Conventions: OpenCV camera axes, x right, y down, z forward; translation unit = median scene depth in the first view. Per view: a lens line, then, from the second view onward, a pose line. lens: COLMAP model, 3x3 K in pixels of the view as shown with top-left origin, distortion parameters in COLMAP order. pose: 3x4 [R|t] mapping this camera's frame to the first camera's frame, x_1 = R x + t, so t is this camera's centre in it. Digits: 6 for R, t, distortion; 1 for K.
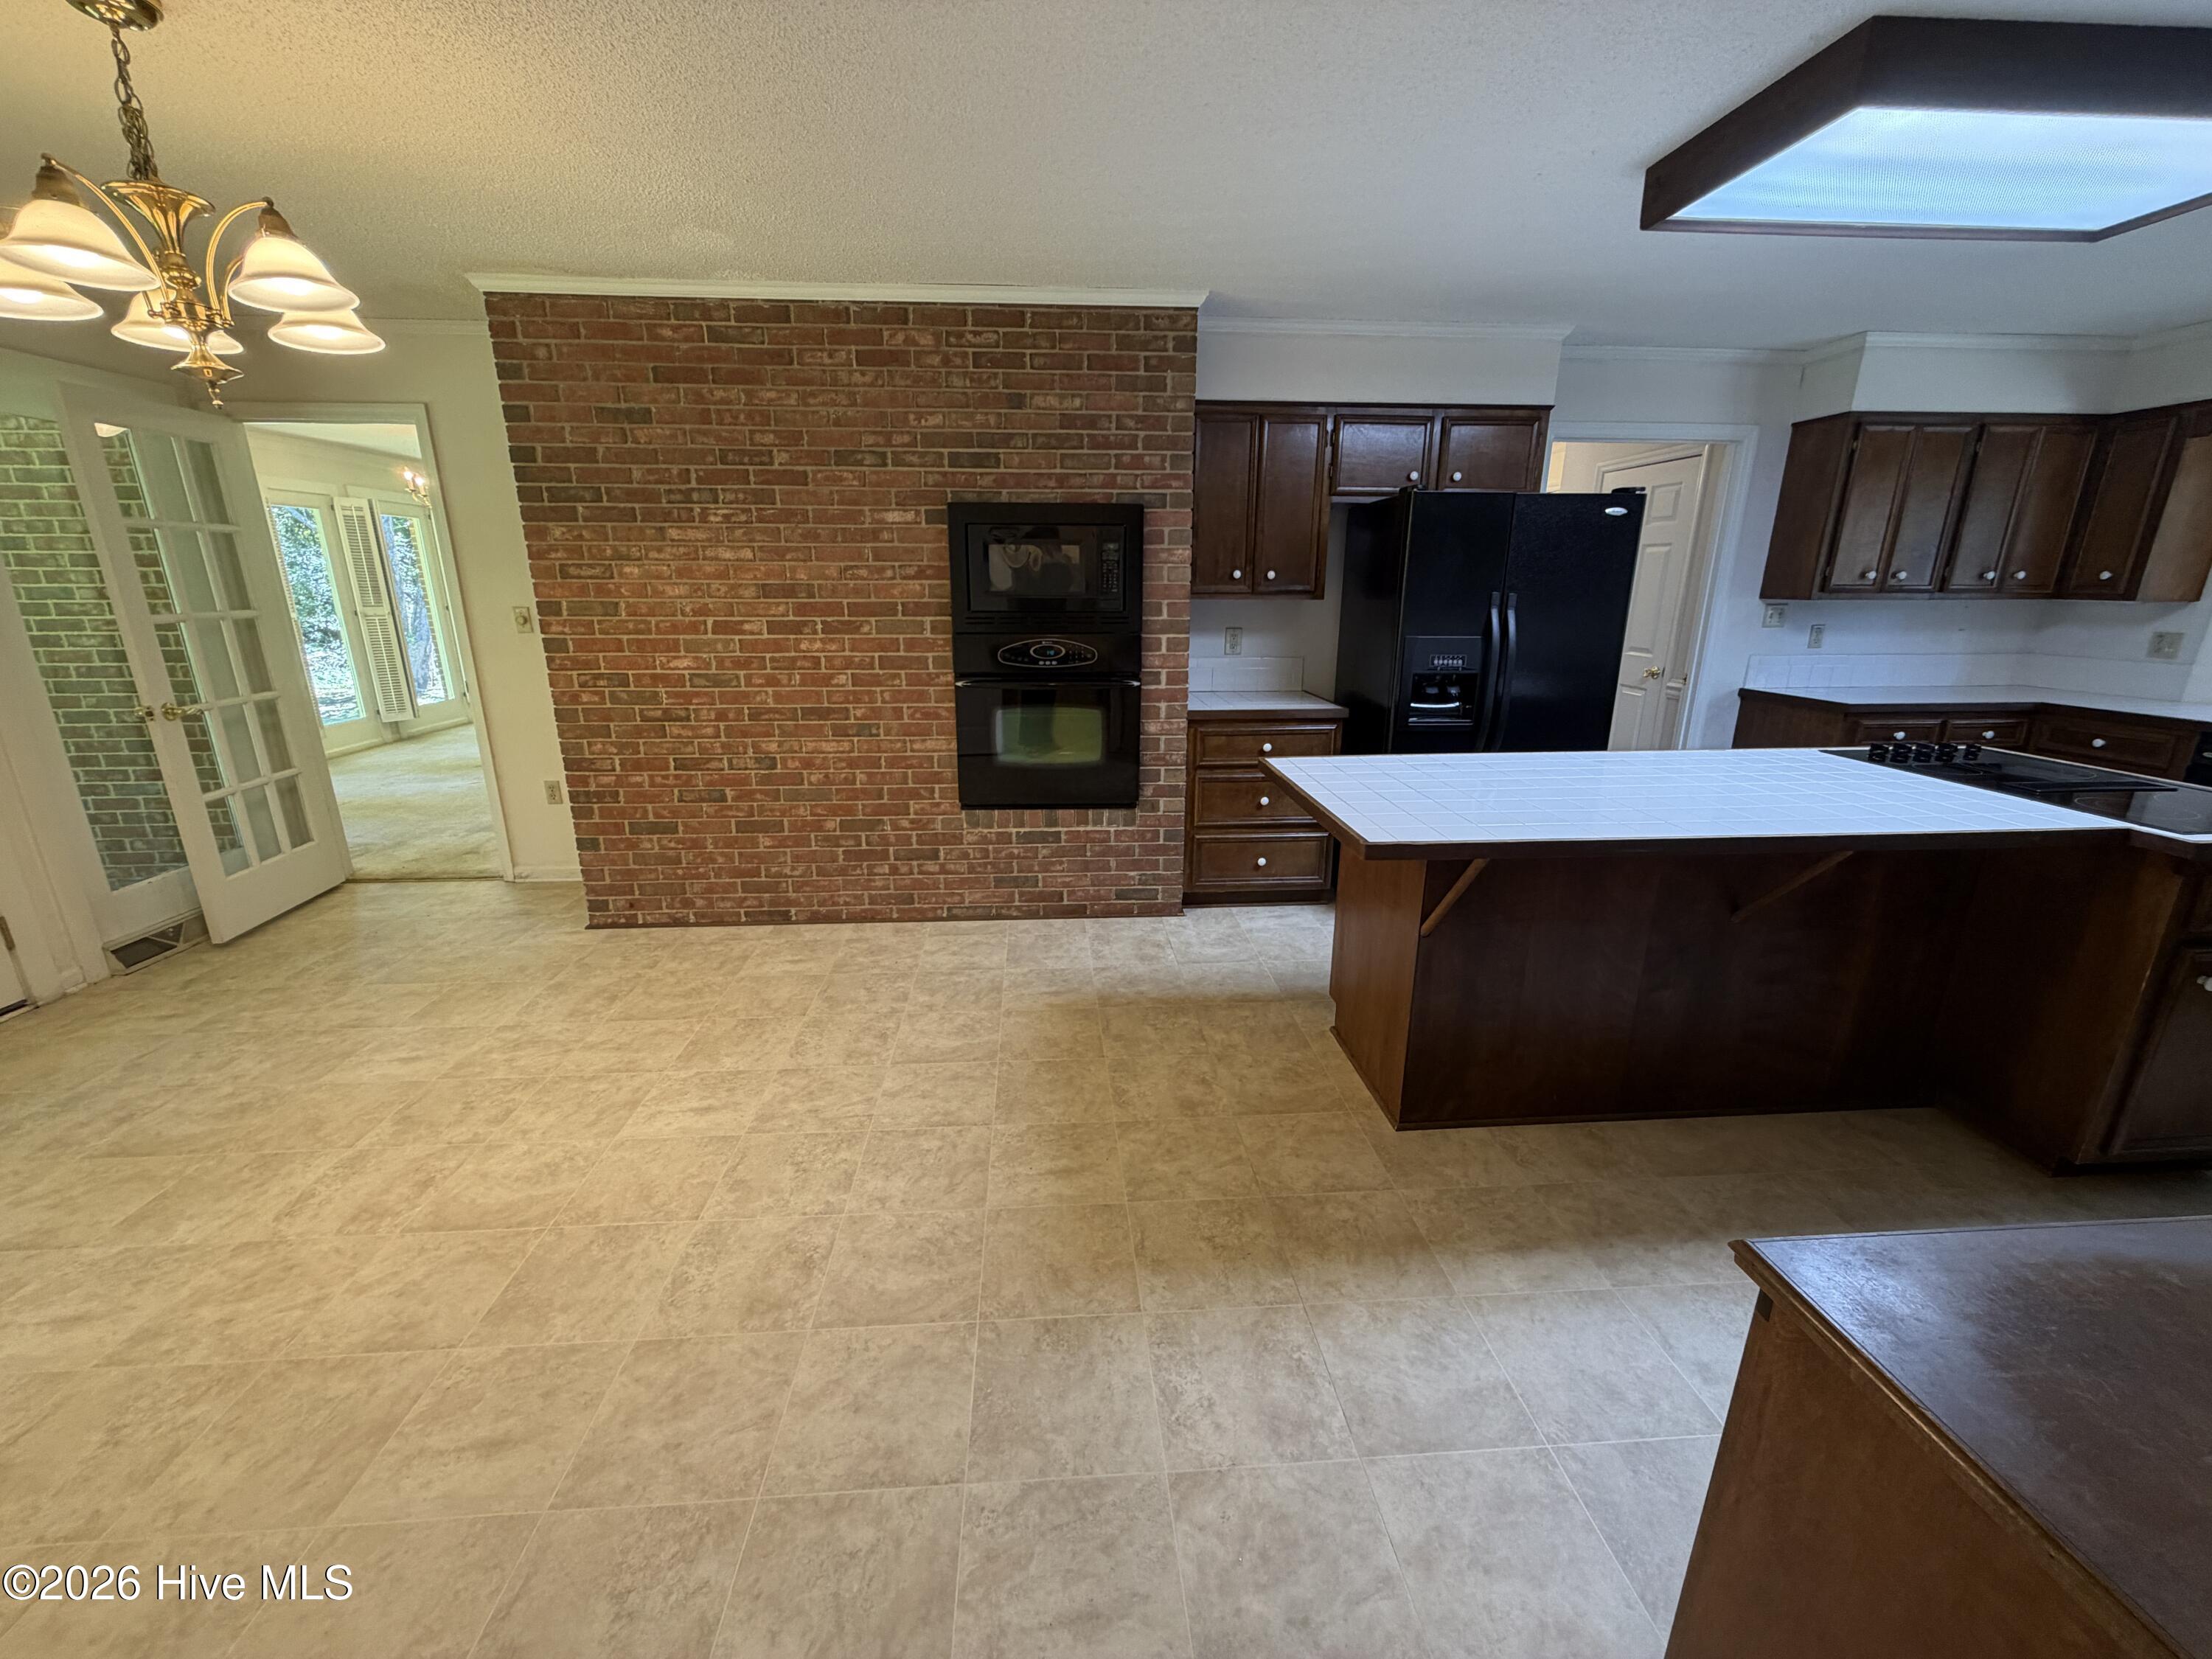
lens RADIAL K [[880.6, 0, 1097.3], [0, 880.6, 832.1], [0, 0, 1]] dist [-0.000286, -0.000266]
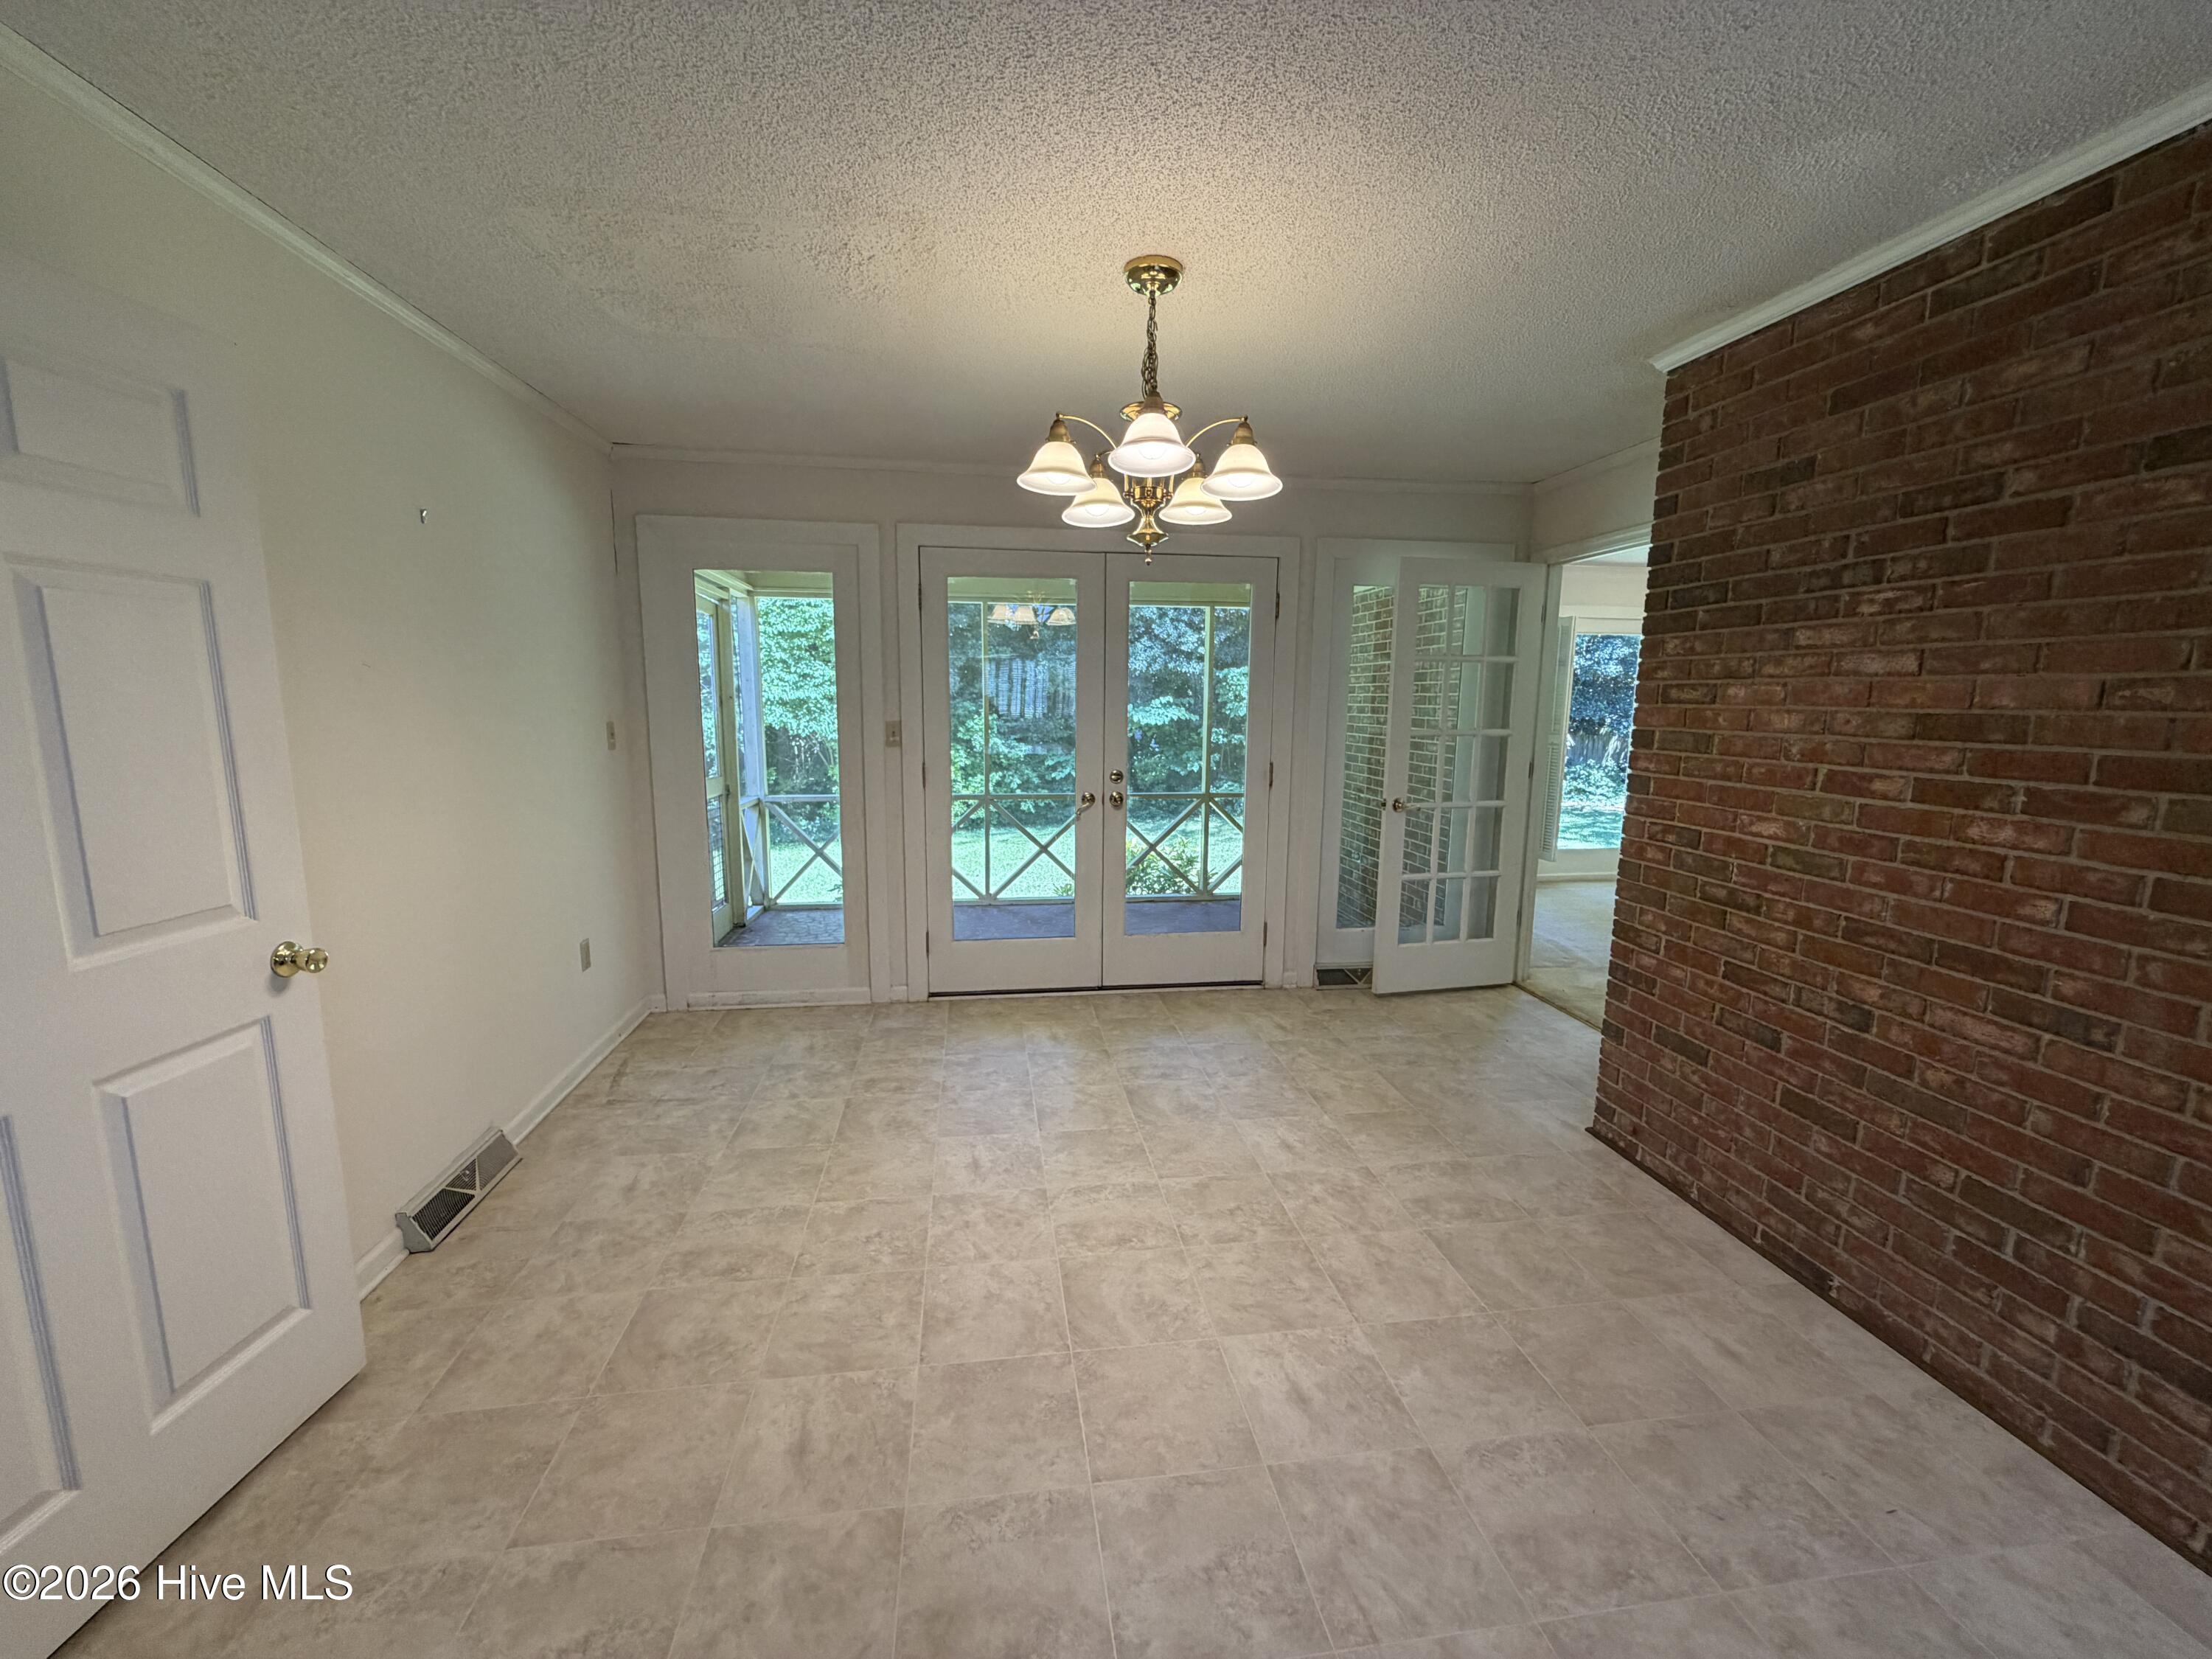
lens RADIAL K [[880.6, 0, 1103.7], [0, 880.6, 833.8], [0, 0, 1]] dist [-0.000286, -0.000266]
pose [[0.072542, 0.150927, -0.985880, 0.137380], [-0.285764, 0.950187, 0.124436, -0.123849], [0.955550, 0.272702, 0.112058, 0.436856]]
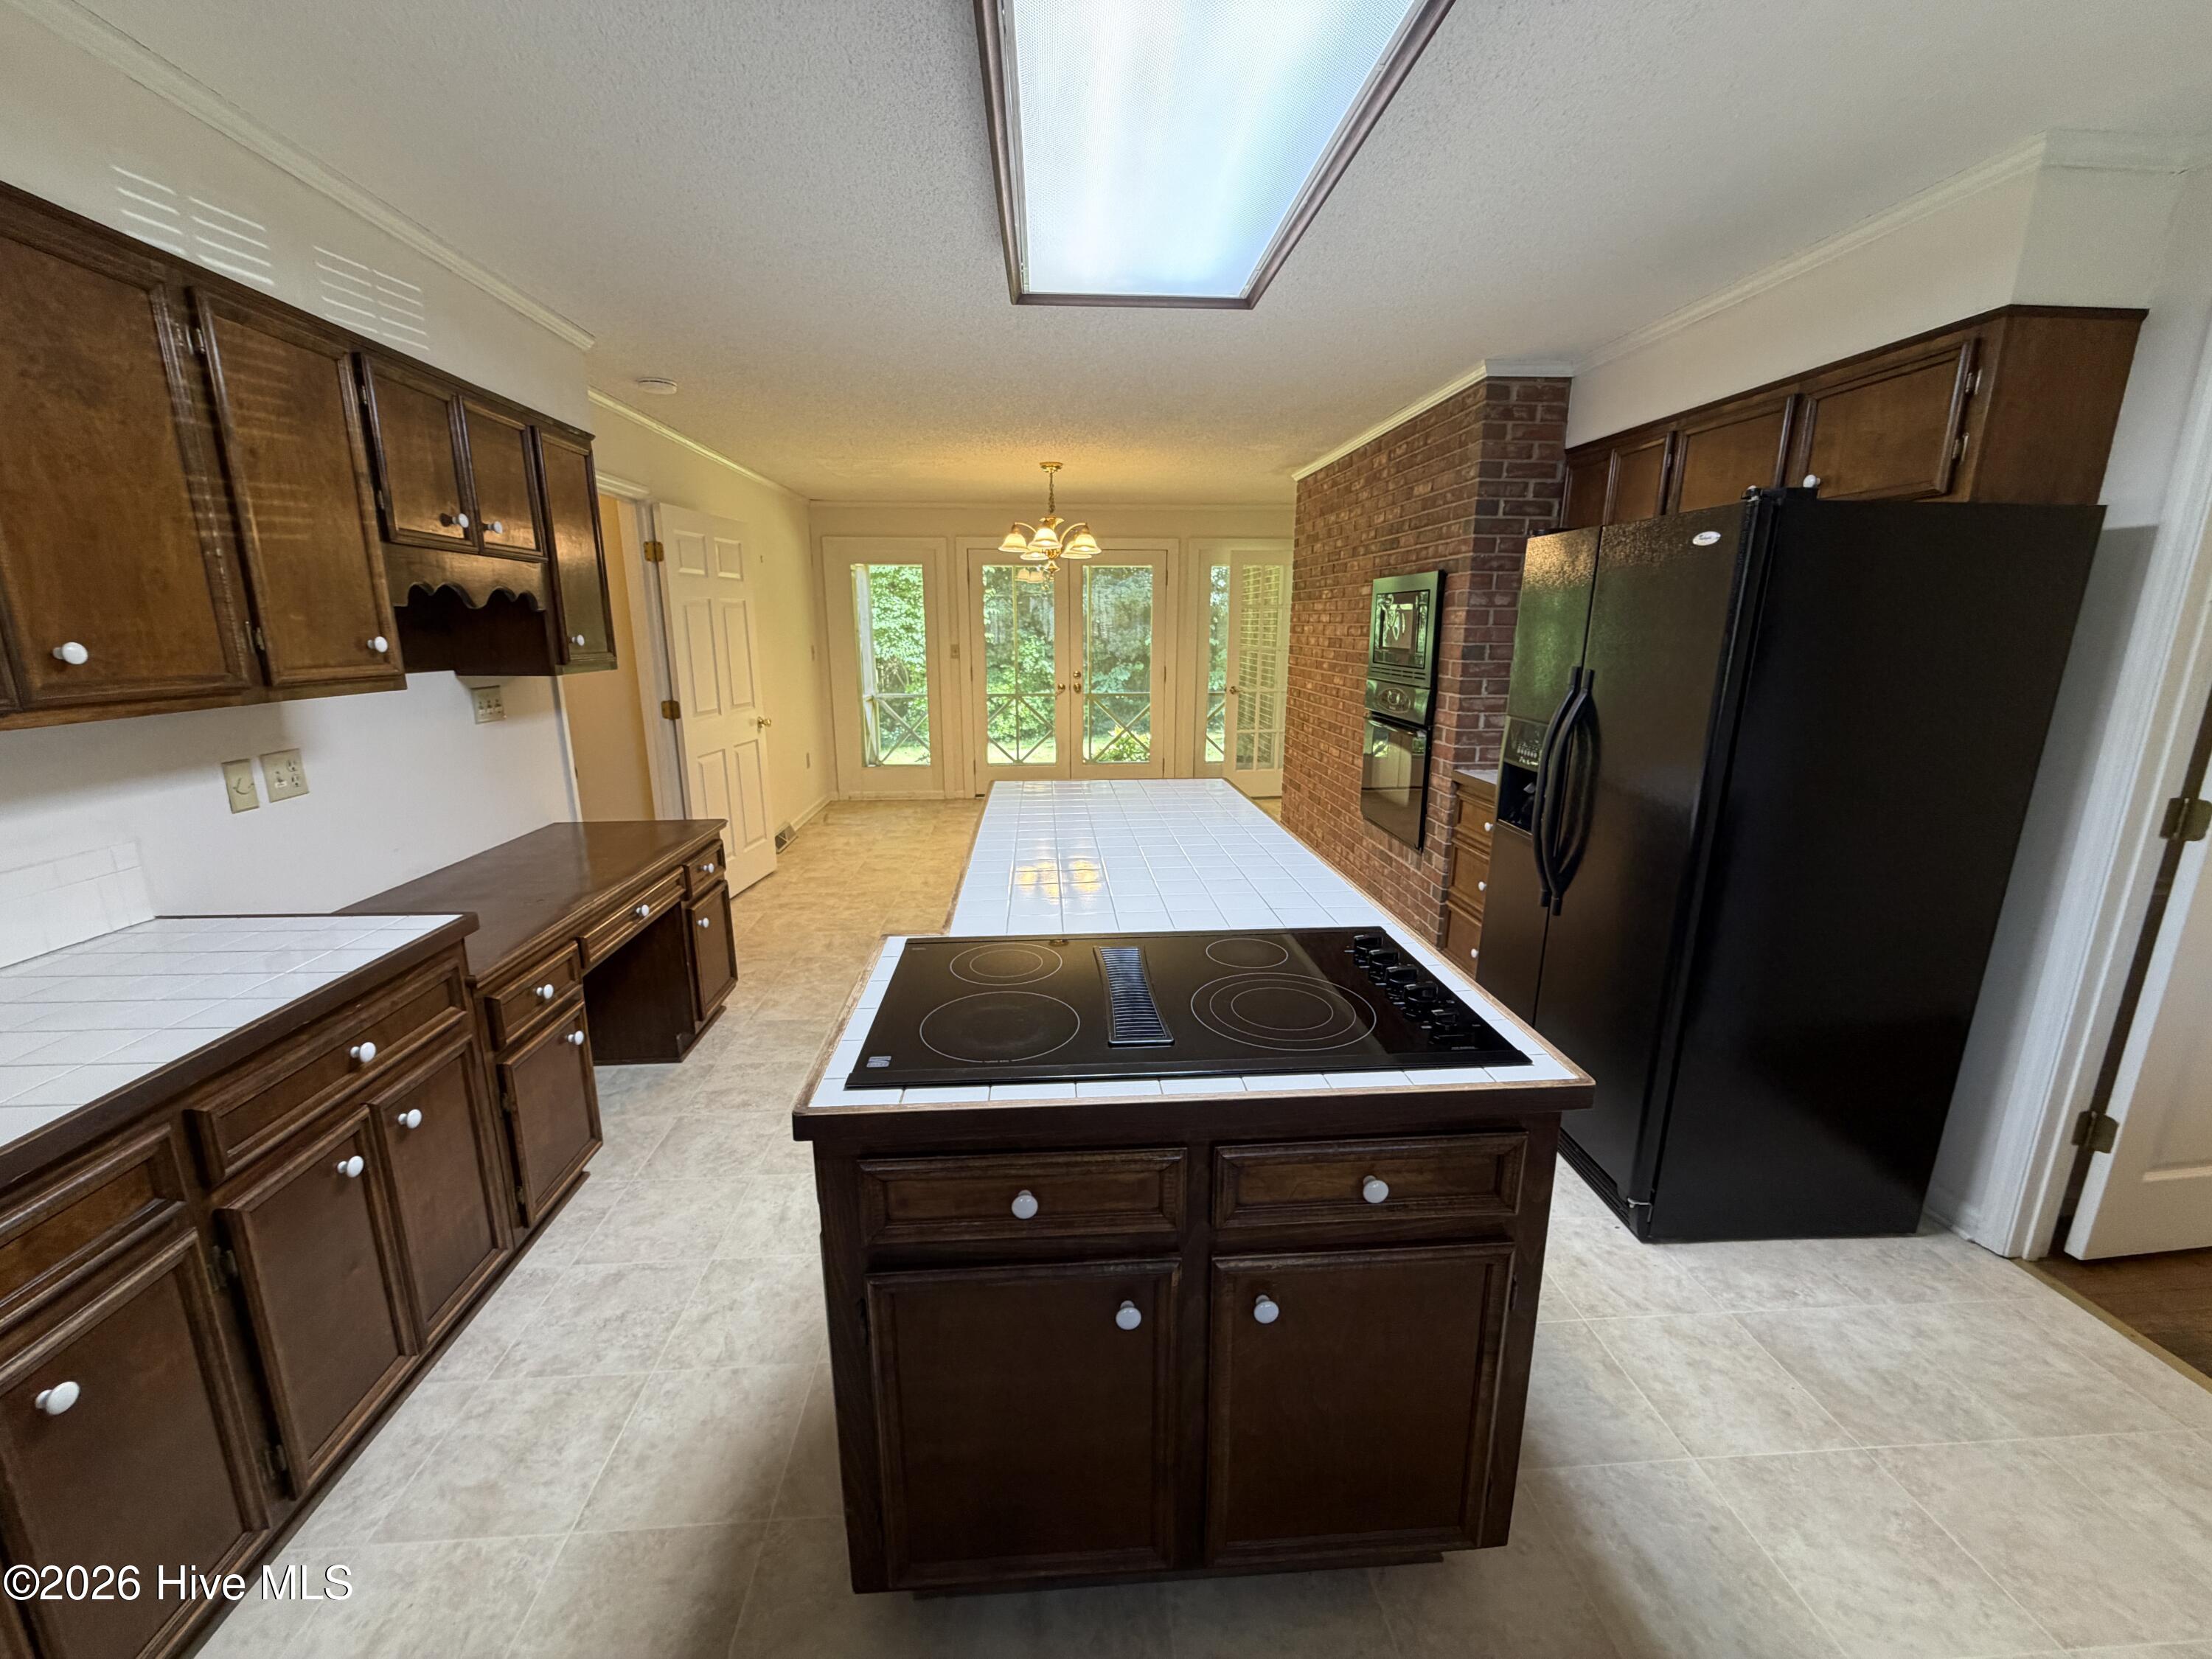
lens RADIAL K [[880.6, 0, 1094.1], [0, 880.6, 838.9], [0, 0, 1]] dist [-0.000286, -0.000266]
pose [[-0.011614, 0.237220, -0.971386, 1.107904], [-0.277642, 0.932489, 0.231041, -0.187117], [0.960614, 0.272381, 0.055033, 0.592520]]
